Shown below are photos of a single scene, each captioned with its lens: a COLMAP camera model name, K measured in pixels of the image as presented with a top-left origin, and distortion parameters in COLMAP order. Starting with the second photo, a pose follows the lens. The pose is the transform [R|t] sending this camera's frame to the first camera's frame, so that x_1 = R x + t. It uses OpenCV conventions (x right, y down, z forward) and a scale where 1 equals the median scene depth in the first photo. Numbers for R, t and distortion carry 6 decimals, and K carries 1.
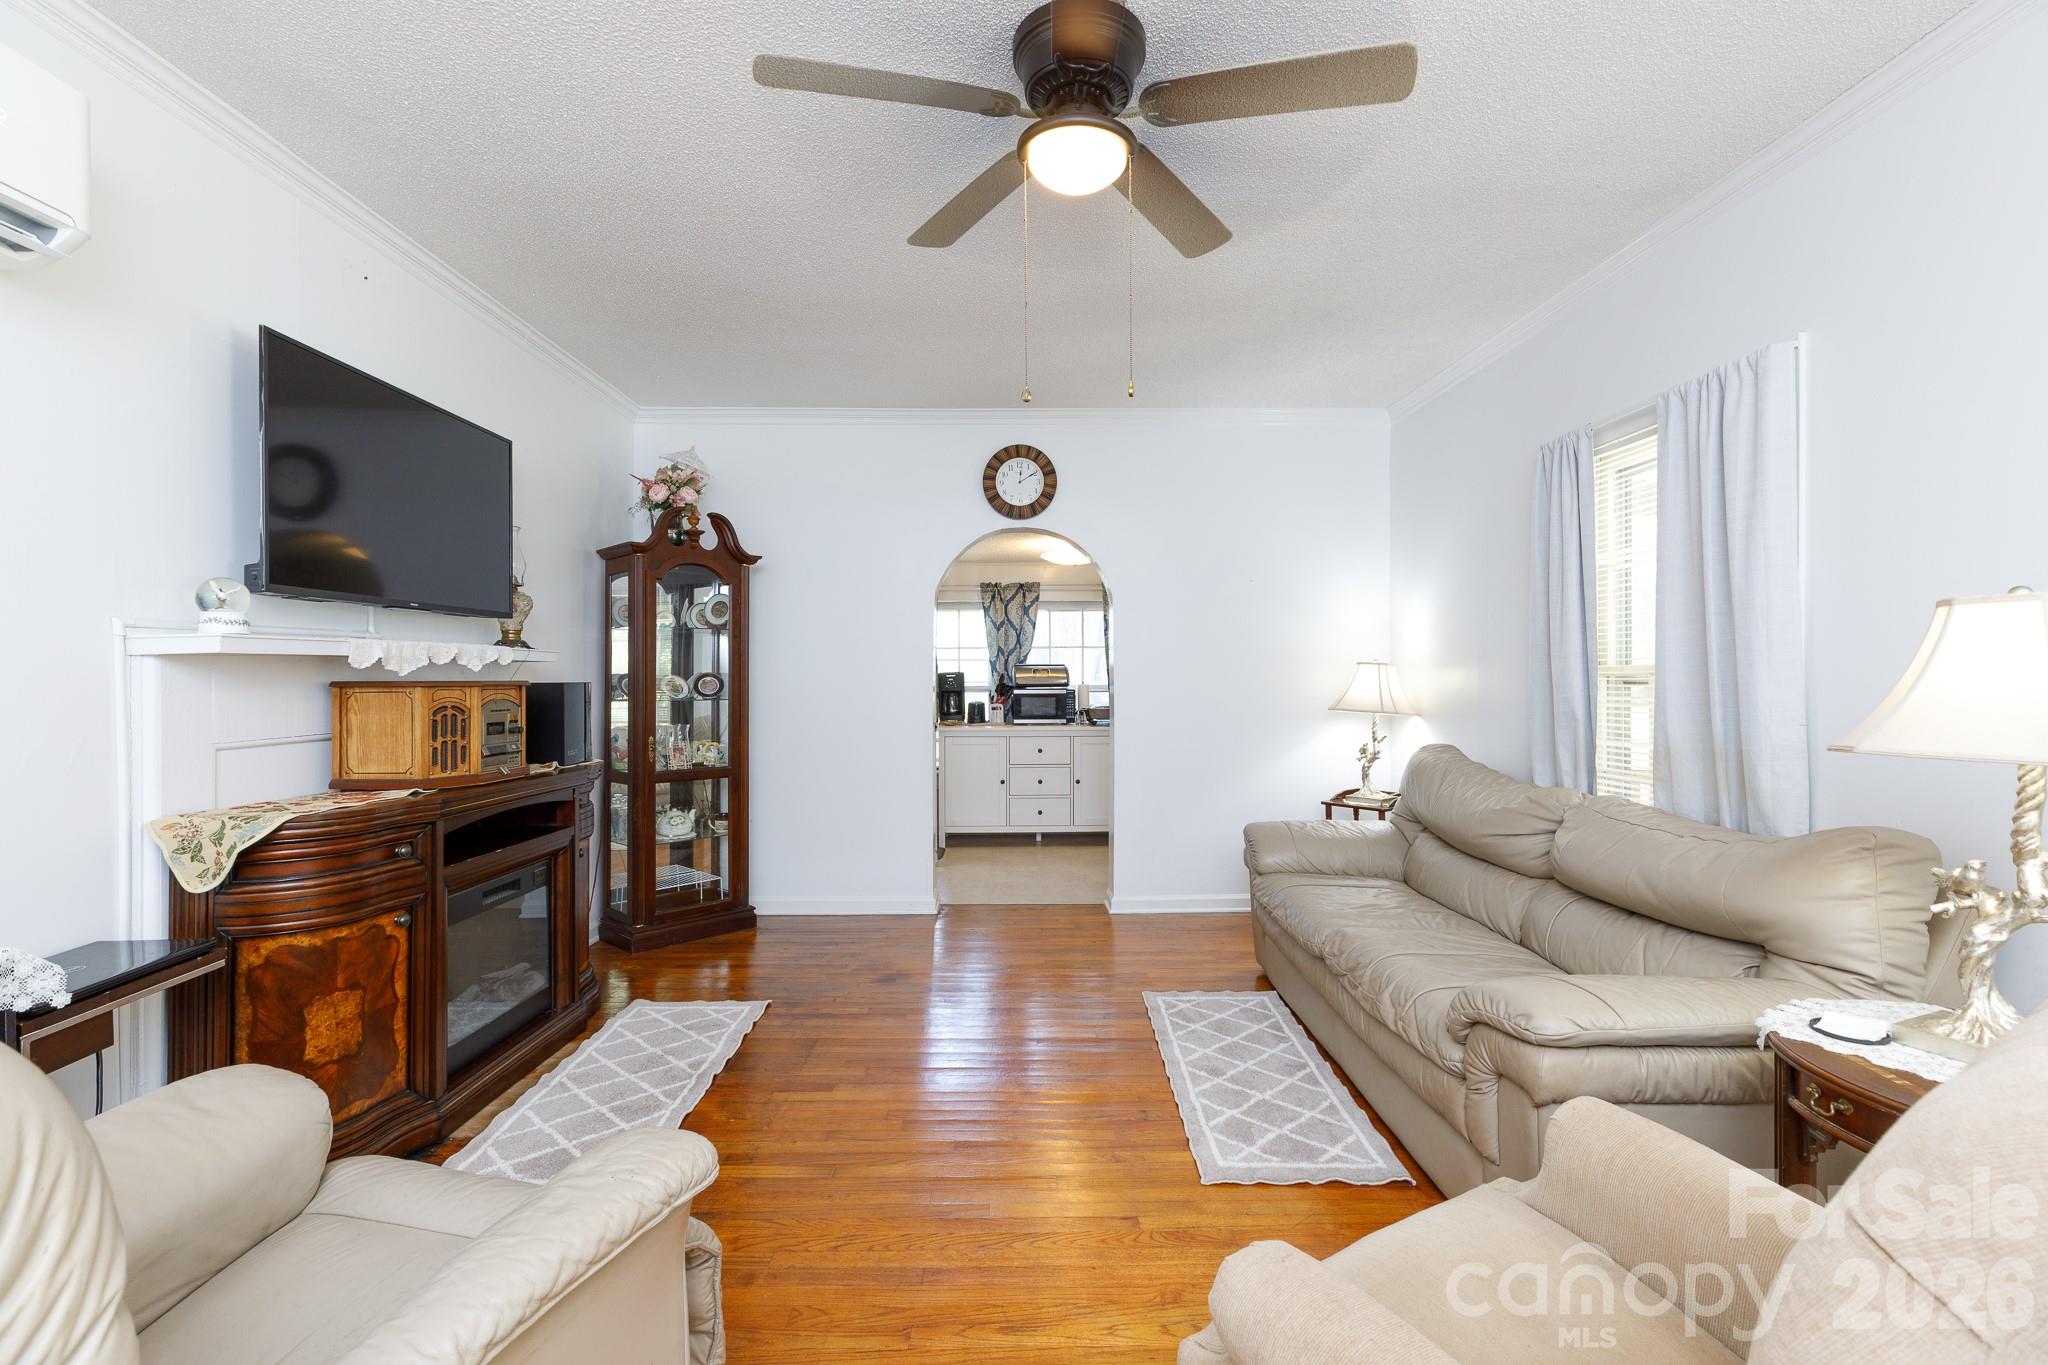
lens RADIAL K [[922.8, 0, 1049.3], [0, 922.8, 672.2], [0, 0, 1]] dist [0.002758, -0.000476]
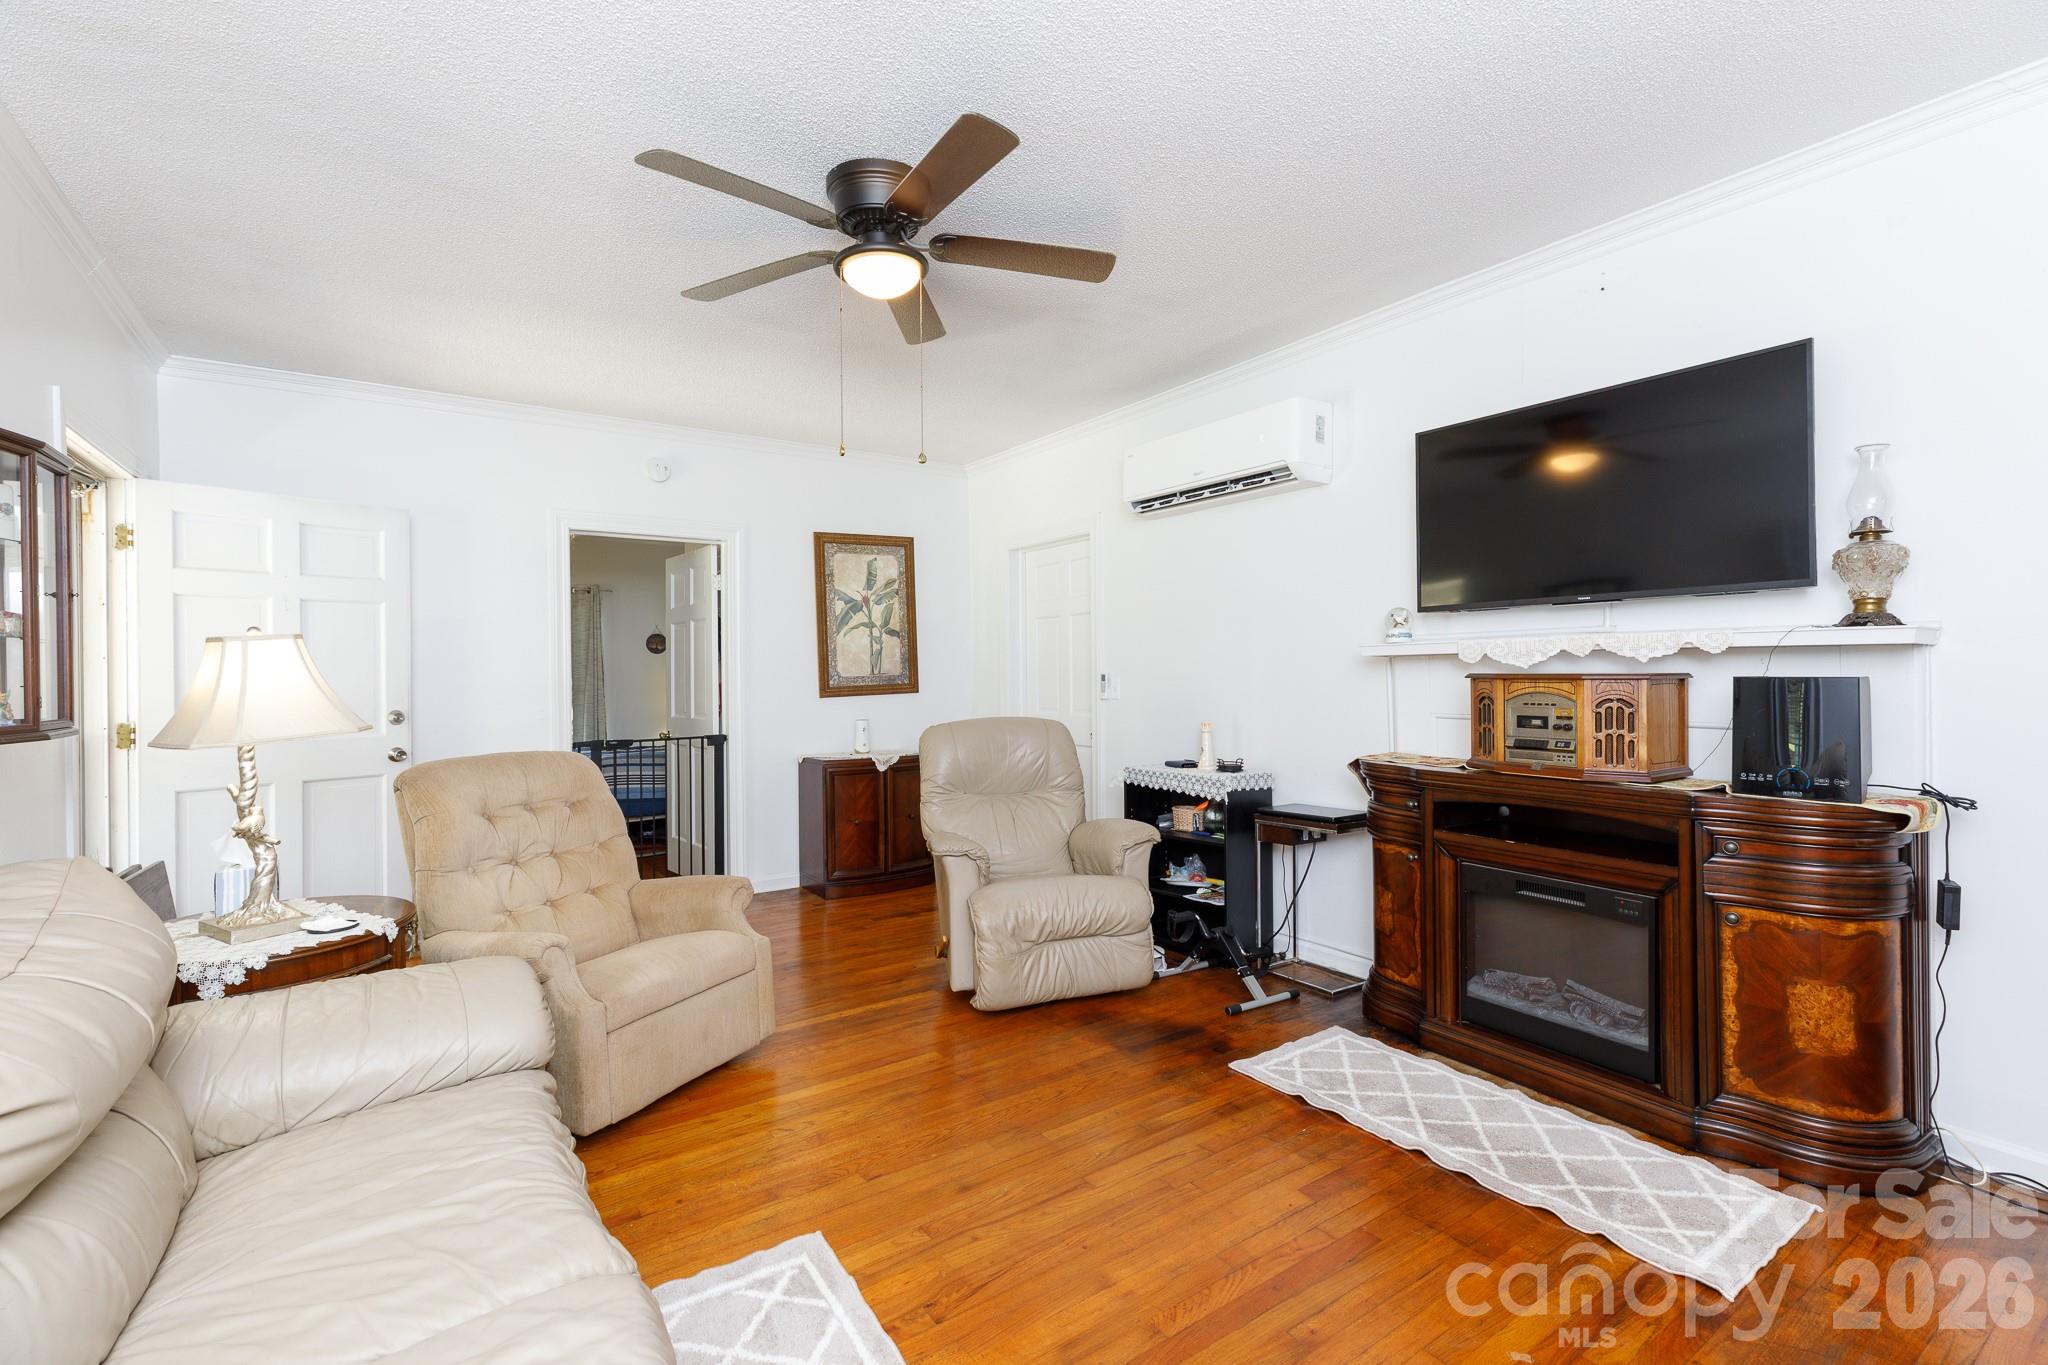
lens RADIAL K [[922.8, 0, 1024.4], [0, 922.8, 661.3], [0, 0, 1]] dist [0.002758, -0.000476]
pose [[-0.833384, 0.006120, -0.552660, 0.323402], [0.012743, 0.999886, -0.008143, -0.002159], [0.552547, -0.013829, -0.833367, 1.237682]]
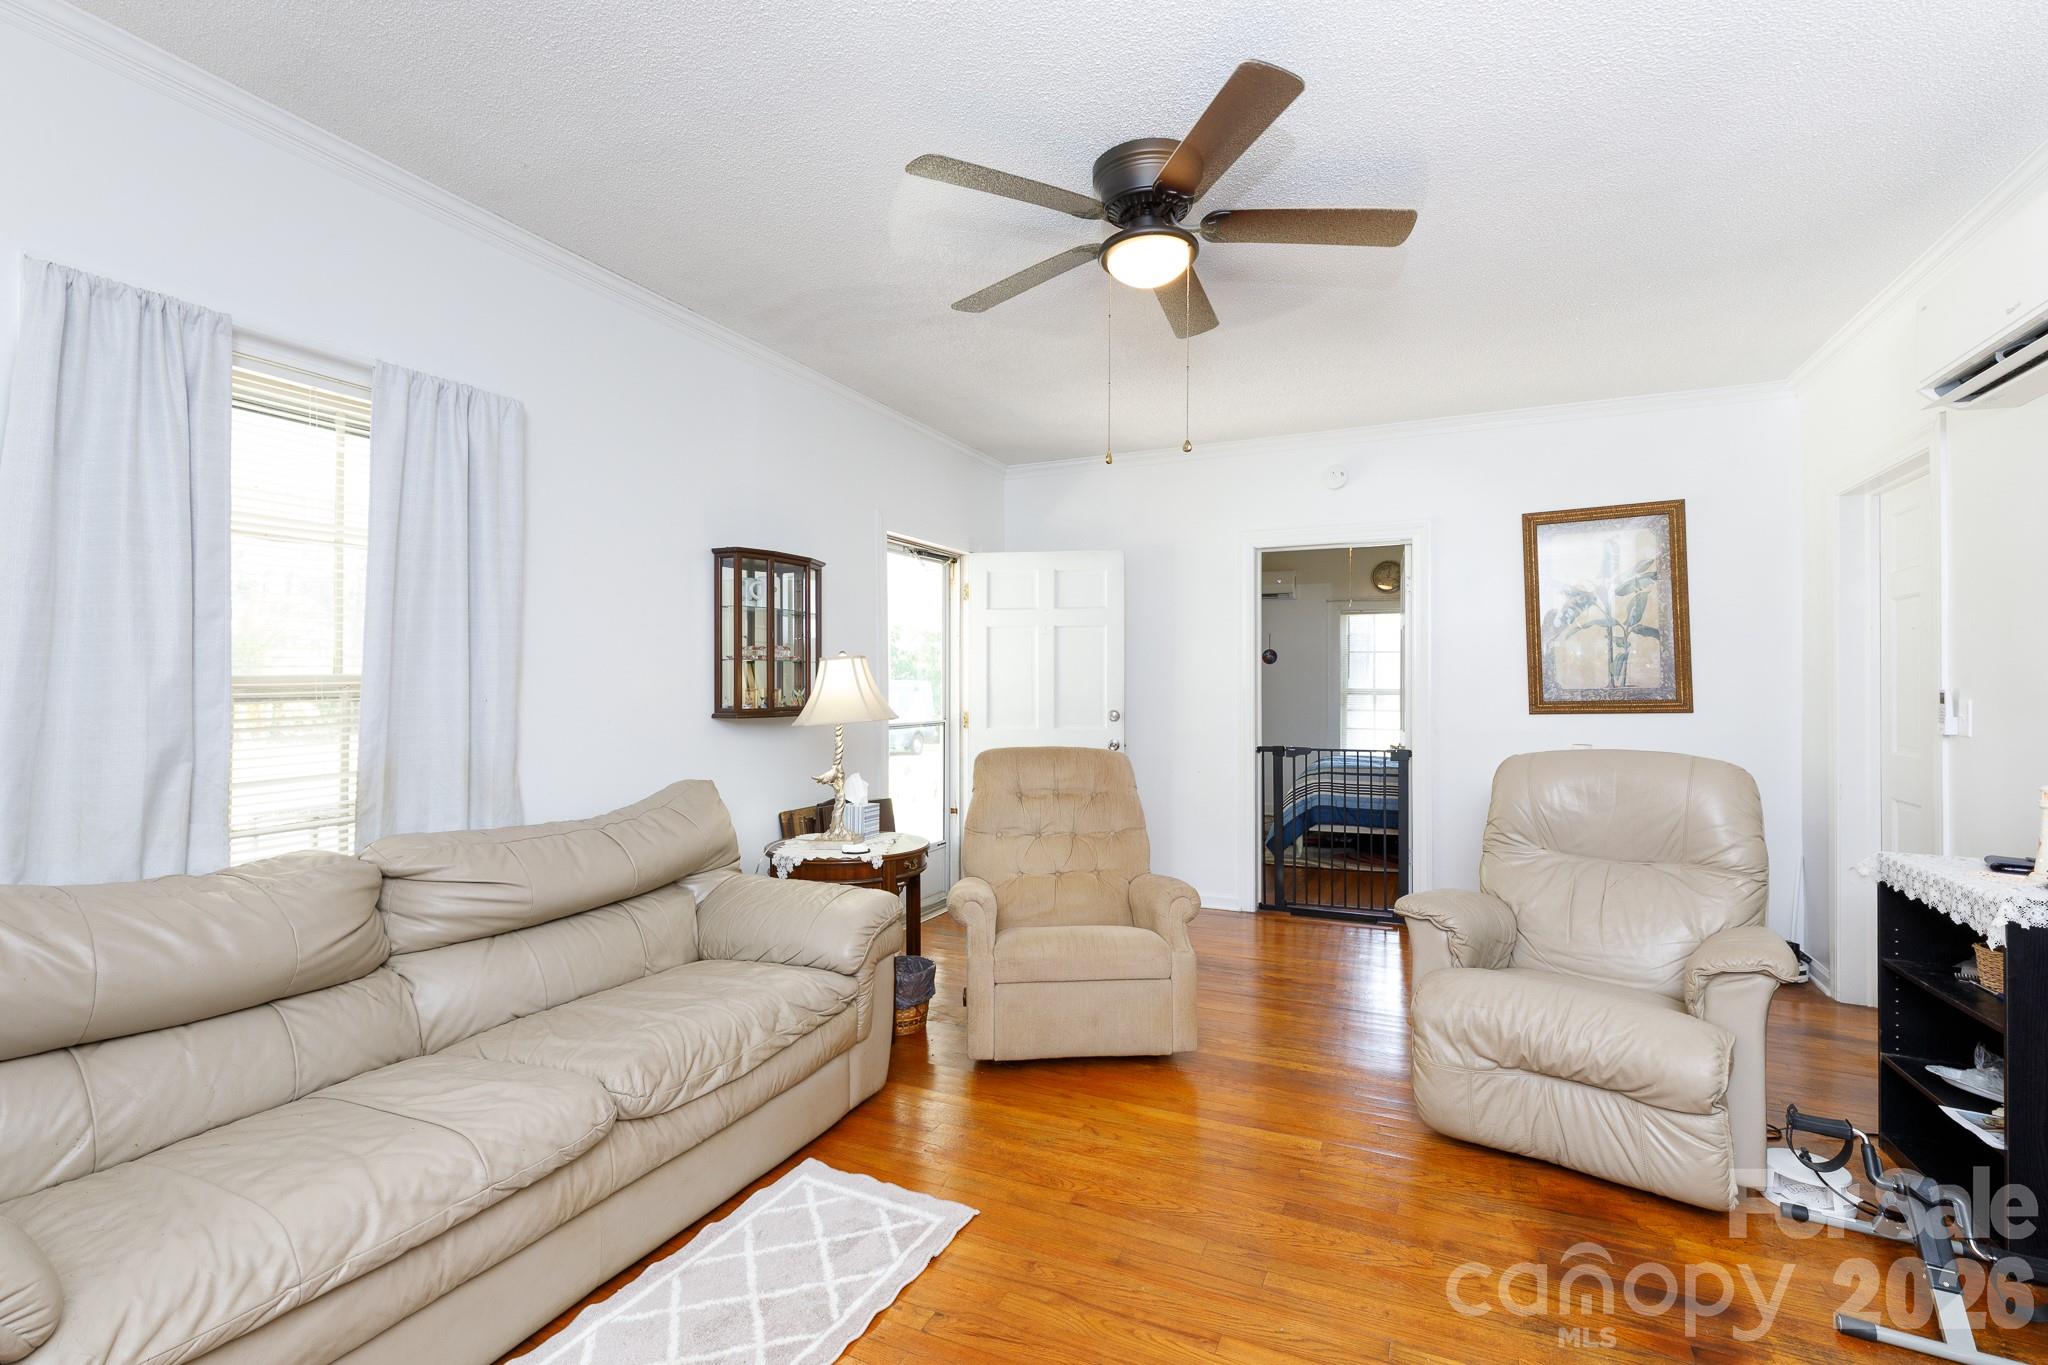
lens RADIAL K [[922.8, 0, 1017.4], [0, 922.8, 677.6], [0, 0, 1]] dist [0.002758, -0.000476]
pose [[-0.896687, 0.006548, 0.442617, -0.205911], [0.002944, 0.999957, -0.008830, 0.000581], [-0.442655, -0.006614, -0.896667, 1.216841]]
